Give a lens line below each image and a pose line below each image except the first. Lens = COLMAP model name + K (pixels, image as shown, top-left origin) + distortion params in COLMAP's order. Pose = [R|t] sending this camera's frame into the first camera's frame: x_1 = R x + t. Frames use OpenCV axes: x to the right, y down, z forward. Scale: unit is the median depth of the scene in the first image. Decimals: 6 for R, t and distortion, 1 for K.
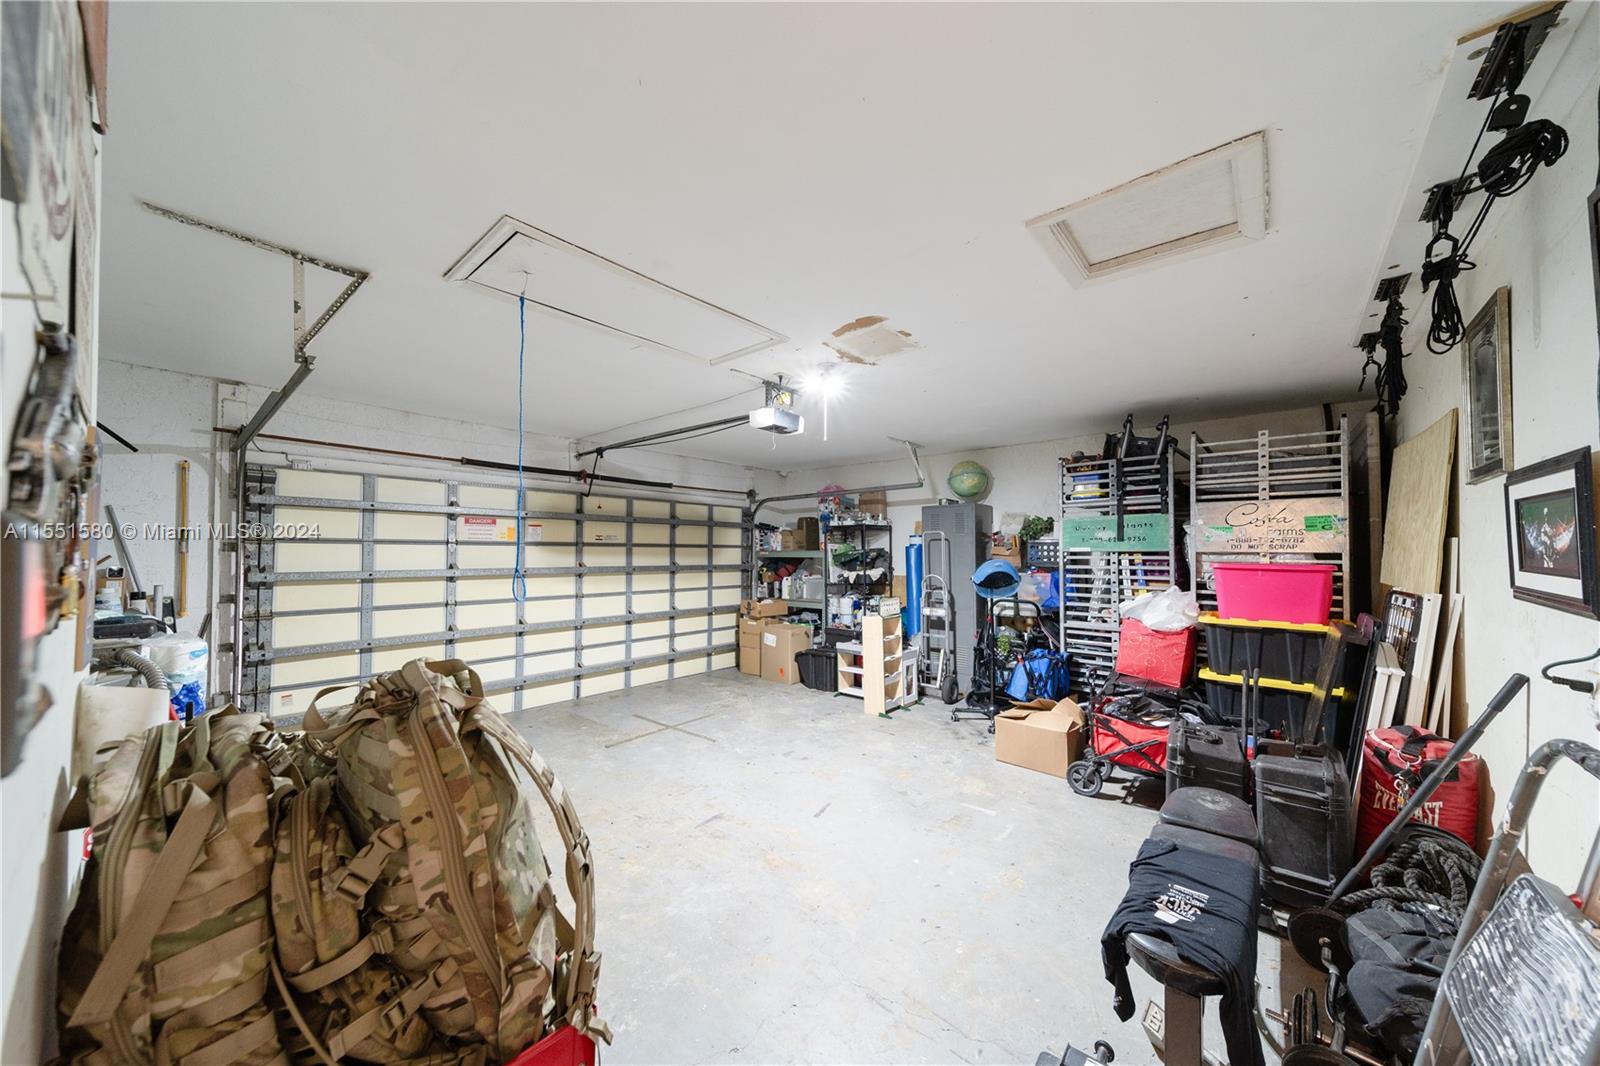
lens RADIAL K [[553.7, 0, 804.8], [0, 553.7, 538.8], [0, 0, 1]] dist [0.000610, -0.000353]
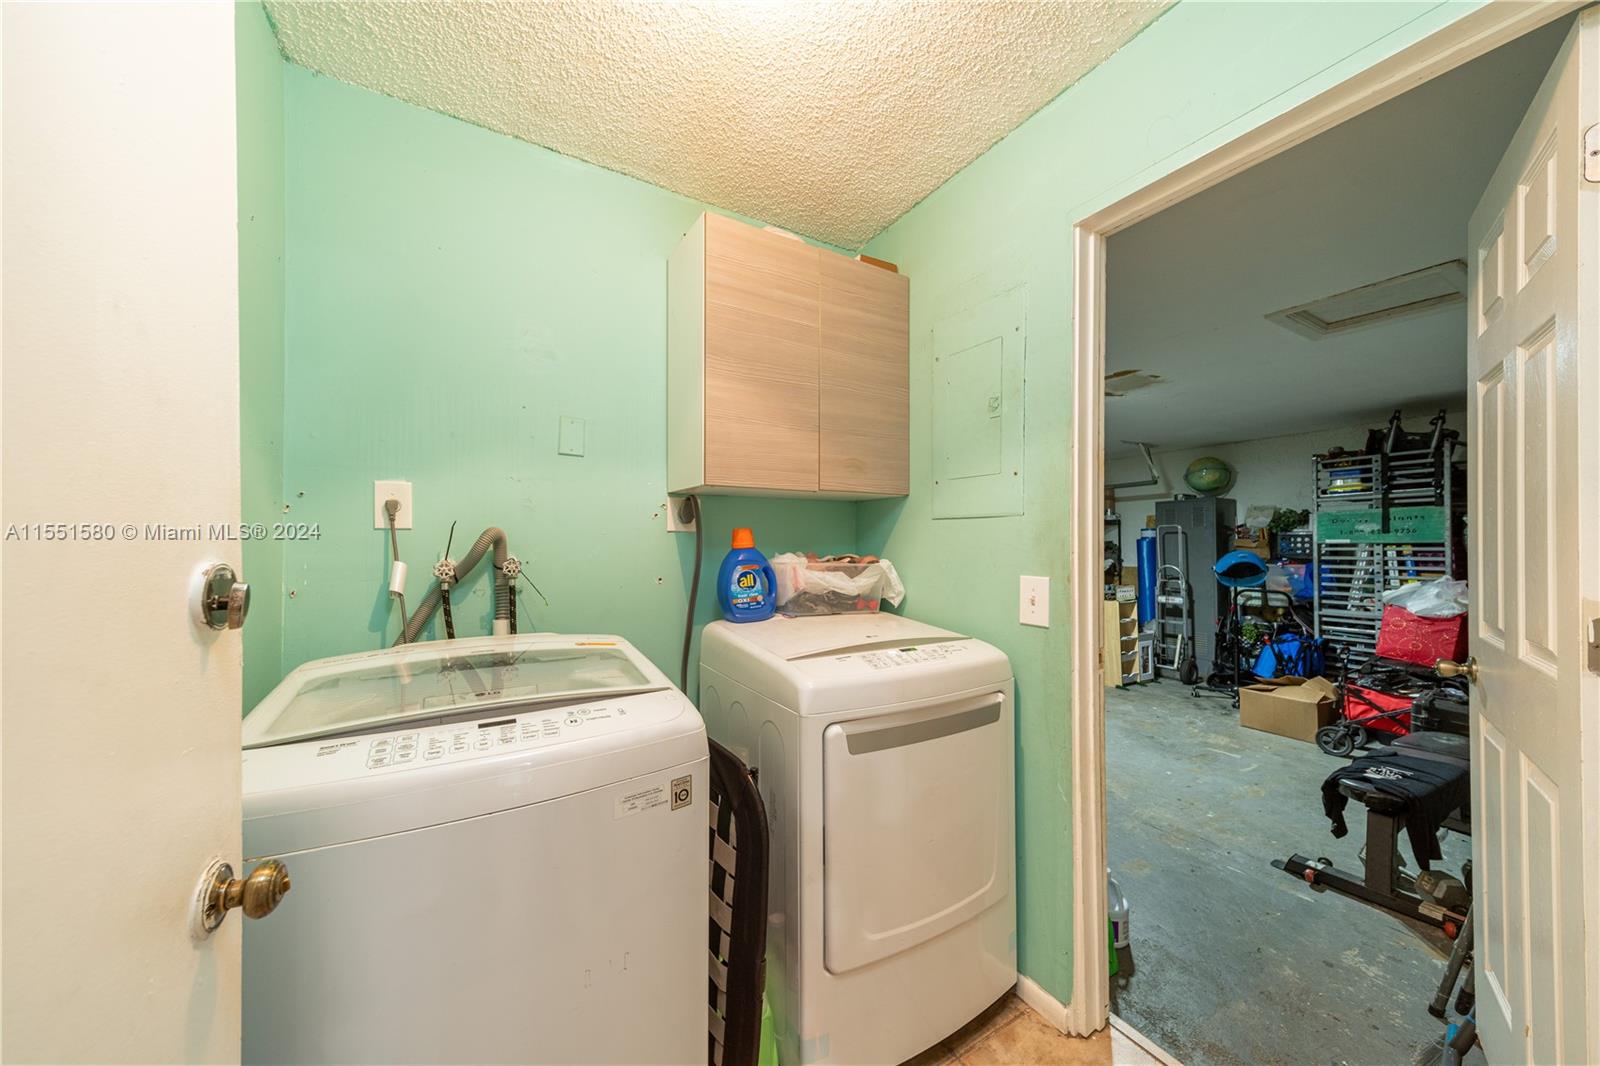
lens RADIAL K [[553.7, 0, 789.3], [0, 553.7, 540.1], [0, 0, 1]] dist [0.000610, -0.000353]
pose [[0.938955, -0.007378, -0.343960, -0.120460], [0.012192, 0.999856, 0.011837, -0.008390], [0.343823, -0.015308, 0.938910, -0.350039]]
